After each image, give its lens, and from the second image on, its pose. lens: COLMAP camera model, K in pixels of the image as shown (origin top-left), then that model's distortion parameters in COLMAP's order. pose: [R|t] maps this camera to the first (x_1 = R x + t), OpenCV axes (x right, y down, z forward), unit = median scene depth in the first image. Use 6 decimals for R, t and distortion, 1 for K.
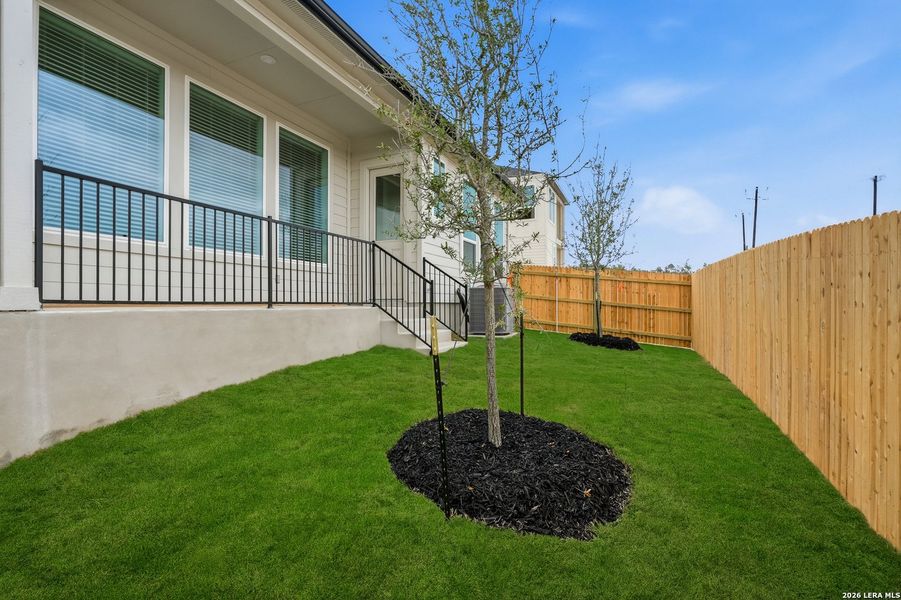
lens RADIAL K [[421.5, 0, 436.2], [0, 421.5, 298.0], [0, 0, 1]] dist [-0.011018, 0.002899]
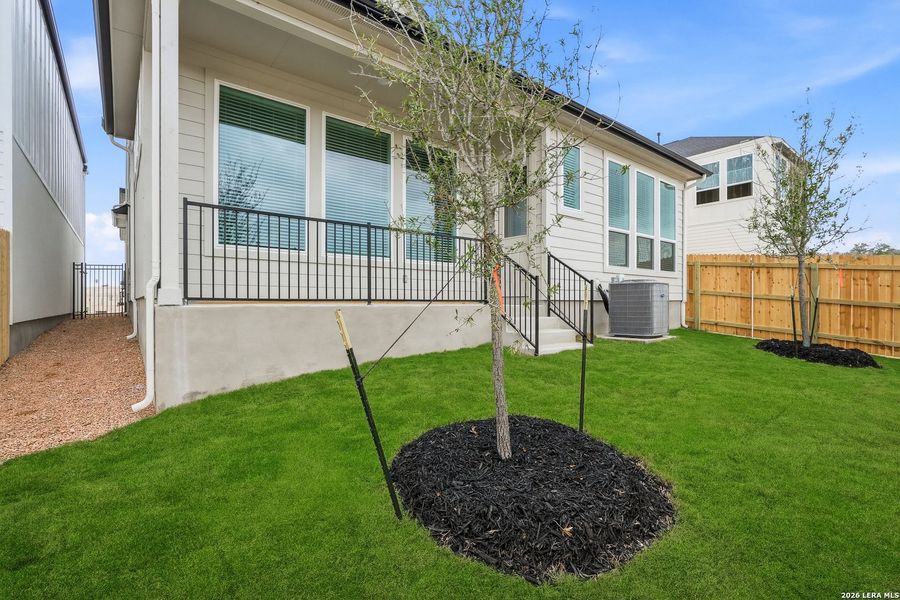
lens RADIAL K [[421.0, 0, 446.4], [0, 421.0, 299.1], [0, 0, 1]] dist [-0.011018, 0.002899]
pose [[0.888012, -0.002821, -0.459811, 0.298205], [0.005489, 0.999975, 0.004466, 0.005221], [0.459787, -0.006490, 0.888005, 0.097300]]
